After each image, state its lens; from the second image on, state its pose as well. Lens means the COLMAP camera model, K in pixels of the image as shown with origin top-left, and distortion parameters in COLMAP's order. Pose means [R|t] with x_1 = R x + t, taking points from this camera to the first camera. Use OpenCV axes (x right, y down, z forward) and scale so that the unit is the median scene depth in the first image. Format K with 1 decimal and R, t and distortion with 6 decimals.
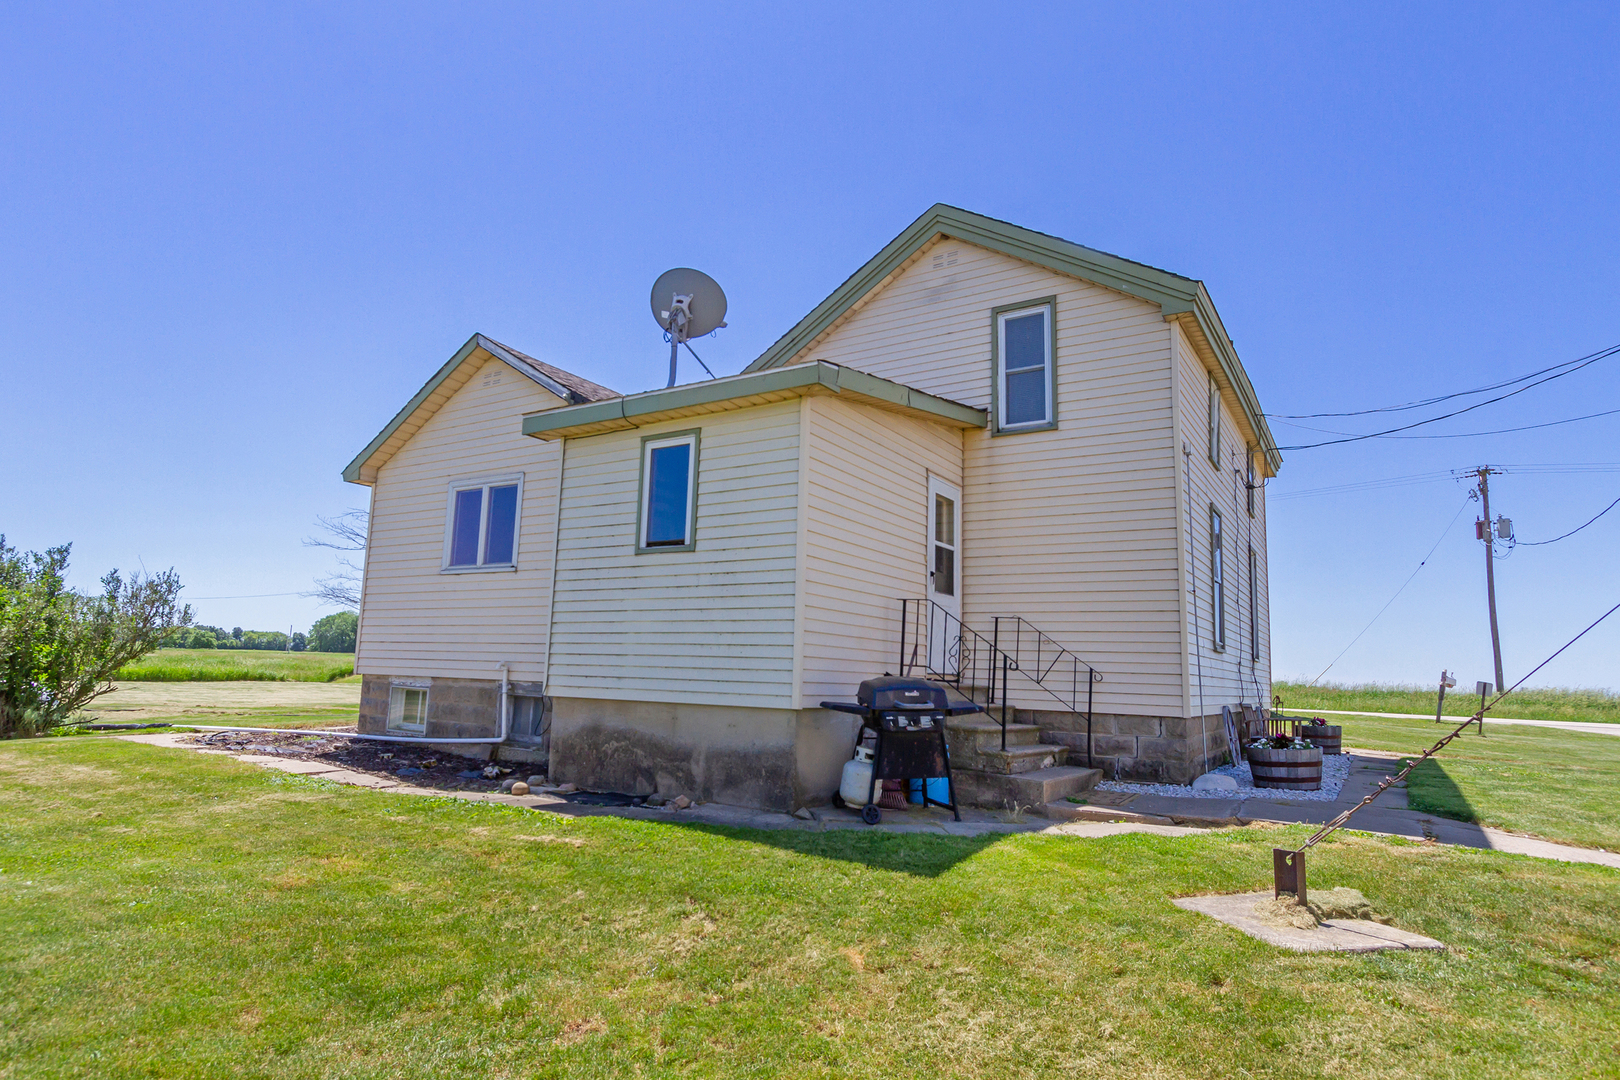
lens RADIAL K [[864.9, 0, 810.0], [0, 864.9, 540.0], [0, 0, 1]] dist [0.005155, 0.000752]
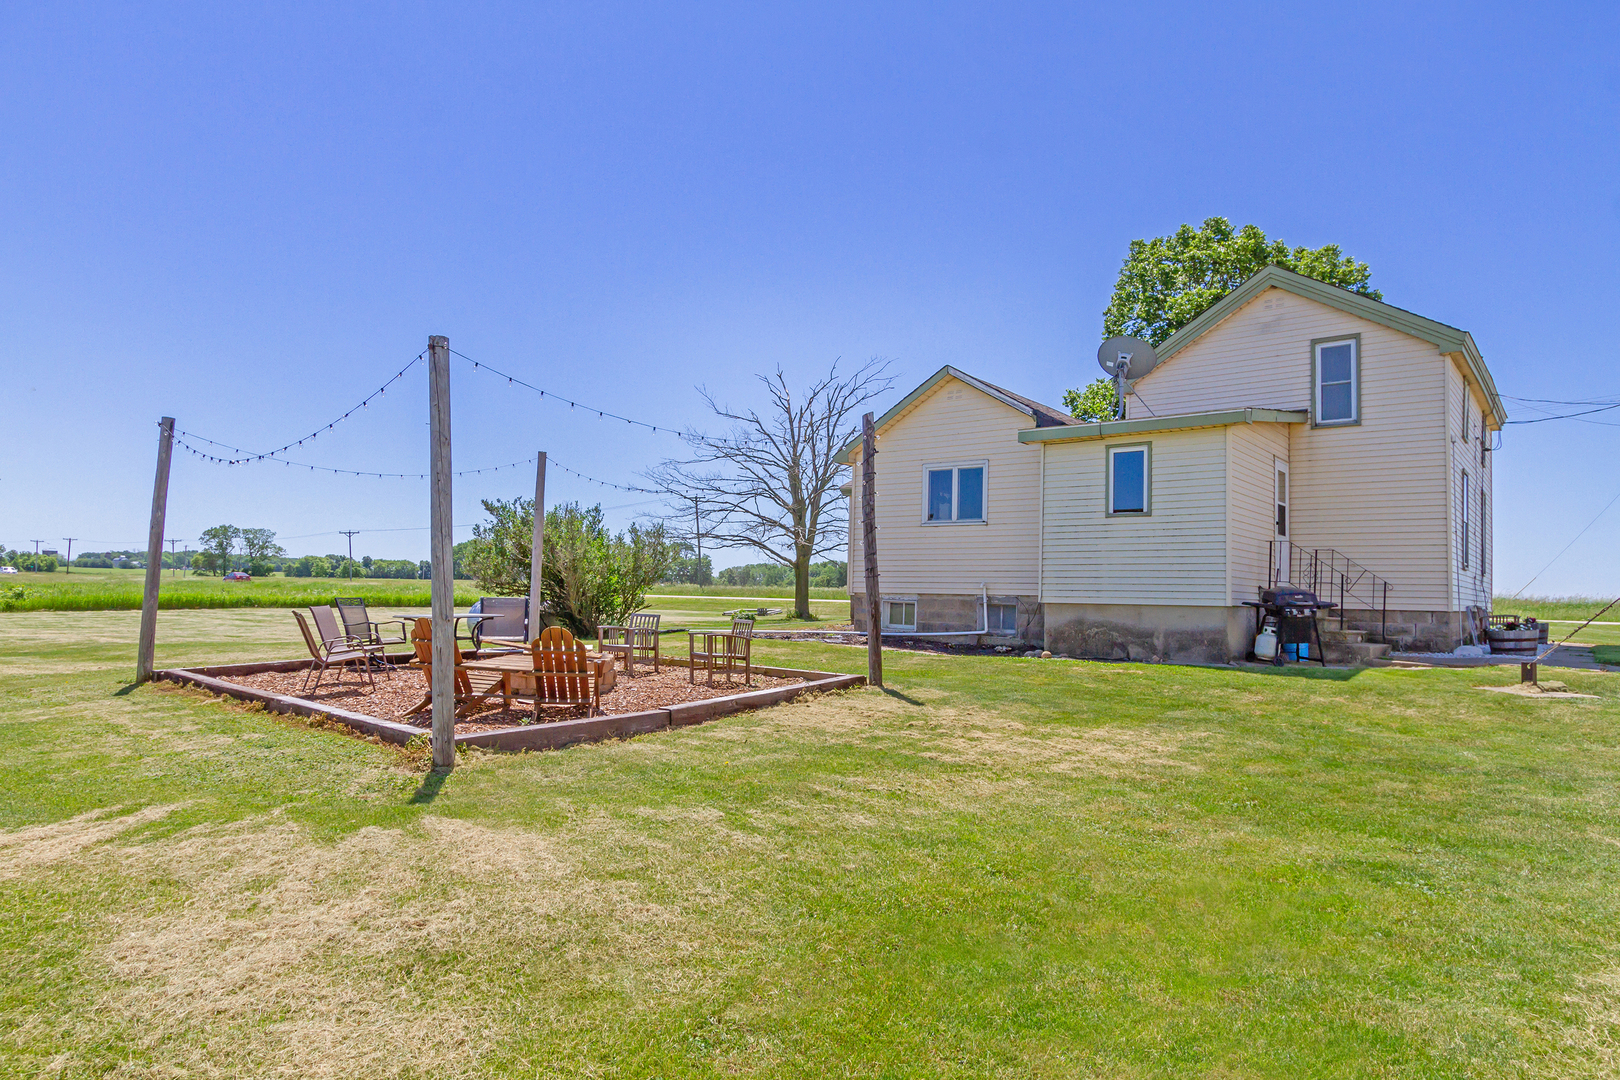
lens RADIAL K [[978.9, 0, 810.0], [0, 978.9, 540.0], [0, 0, 1]] dist [-0.001413, -0.003211]
pose [[0.995418, -0.017297, -0.094045, -0.531041], [0.026106, 0.995299, 0.093261, -0.116839], [0.091990, -0.095289, 0.991190, -0.825396]]
